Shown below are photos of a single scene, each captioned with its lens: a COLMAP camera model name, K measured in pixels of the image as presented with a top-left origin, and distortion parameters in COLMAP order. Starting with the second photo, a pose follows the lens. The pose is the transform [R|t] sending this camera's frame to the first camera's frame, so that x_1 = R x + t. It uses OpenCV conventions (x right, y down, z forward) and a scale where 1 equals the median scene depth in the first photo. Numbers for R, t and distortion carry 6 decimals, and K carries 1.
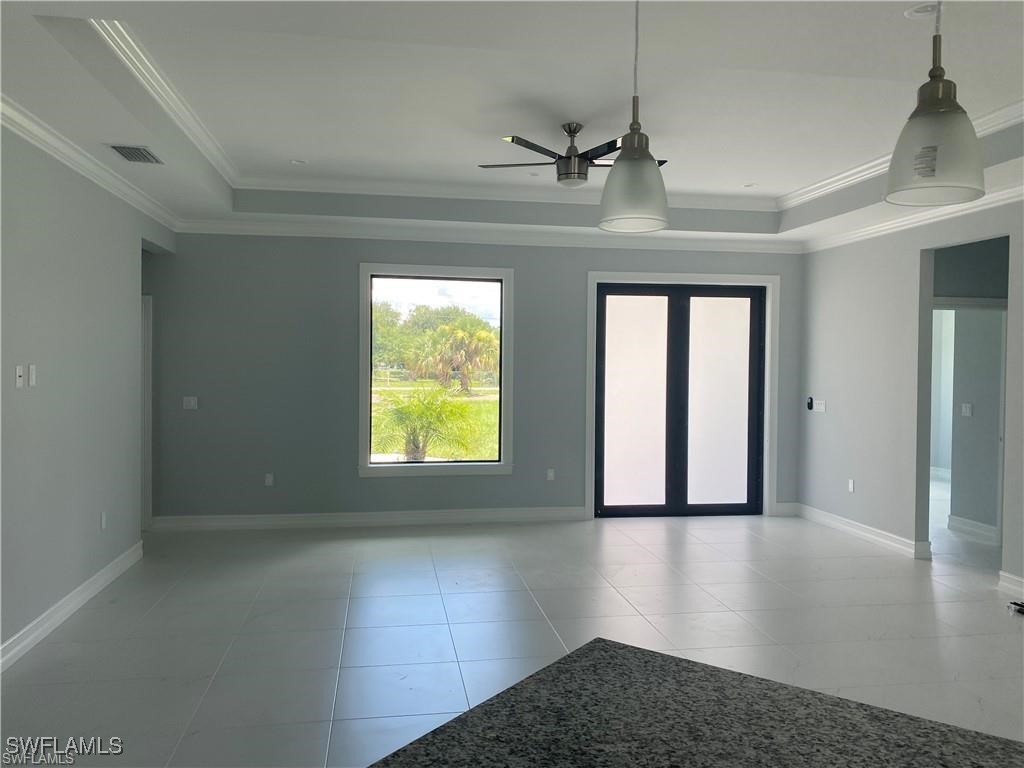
lens RADIAL K [[779.4, 0, 511.6], [0, 779.4, 382.3], [0, 0, 1]] dist [0.016973, -0.000969]
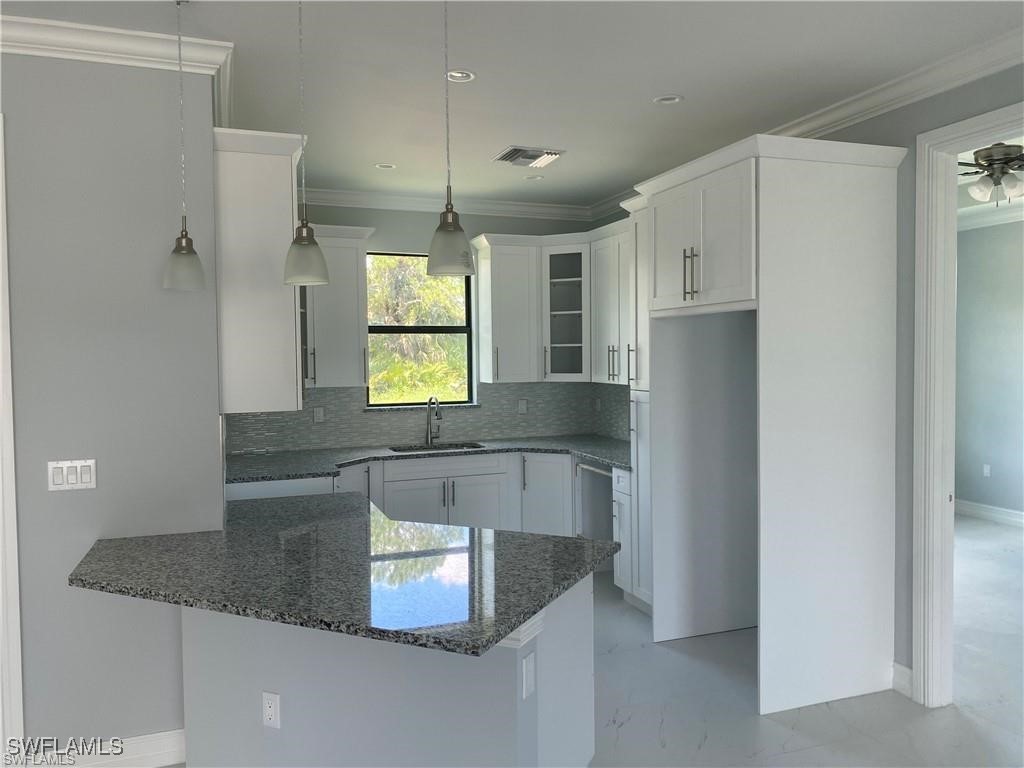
lens RADIAL K [[779.4, 0, 511.1], [0, 779.4, 383.0], [0, 0, 1]] dist [0.016973, -0.000969]
pose [[-0.983041, 0.009050, -0.183160, 0.321776], [-0.003825, 0.997552, 0.069821, -0.099685], [0.183344, 0.069338, -0.980601, 2.527613]]
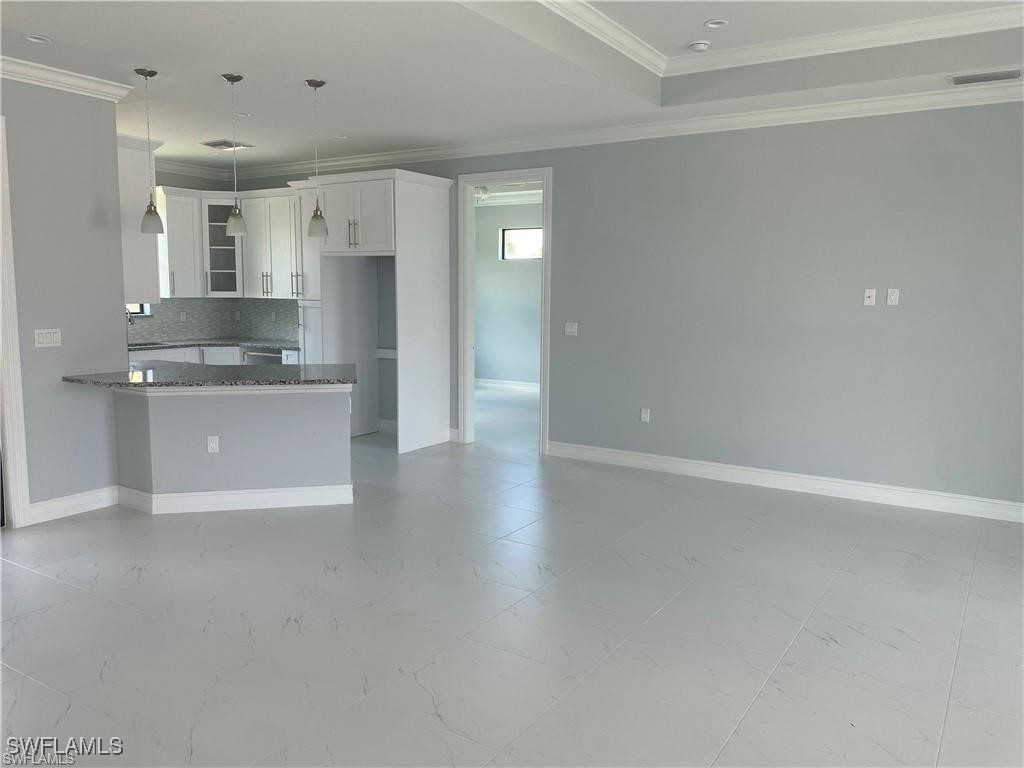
lens RADIAL K [[779.4, 0, 512.8], [0, 779.4, 384.0], [0, 0, 1]] dist [0.016973, -0.000969]
pose [[-0.675263, 0.075092, -0.733744, 2.189846], [-0.040046, 0.989604, 0.138131, -0.070175], [0.736489, 0.122659, -0.665236, 4.100055]]
